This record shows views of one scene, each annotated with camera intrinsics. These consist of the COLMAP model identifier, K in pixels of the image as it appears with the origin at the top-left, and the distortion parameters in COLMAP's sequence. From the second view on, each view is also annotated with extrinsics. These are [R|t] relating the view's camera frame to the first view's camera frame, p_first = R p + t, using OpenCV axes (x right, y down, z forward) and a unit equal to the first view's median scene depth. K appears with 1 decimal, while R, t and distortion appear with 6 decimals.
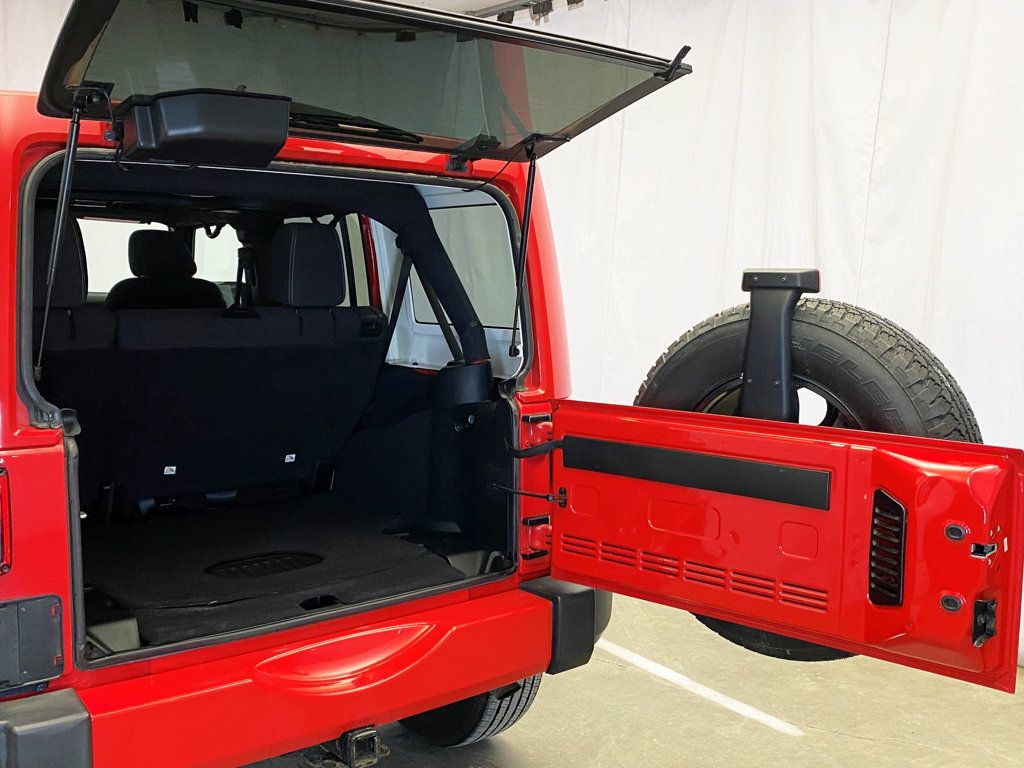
lens RADIAL K [[1051.8, 0, 512.0], [0, 1051.8, 384.0], [0, 0, 1]] dist [0.167062, -0.484424]
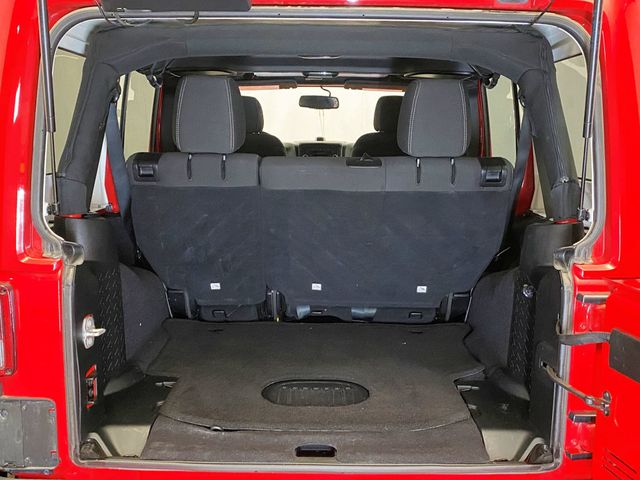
lens RADIAL K [[657.4, 0, 320.0], [0, 657.4, 240.0], [0, 0, 1]] dist [0.167062, -0.484424]
pose [[0.781690, 0.102824, -0.615132, 0.153851], [-0.067580, 0.994473, 0.080355, -0.036656], [0.619994, -0.021242, 0.784319, 0.408391]]
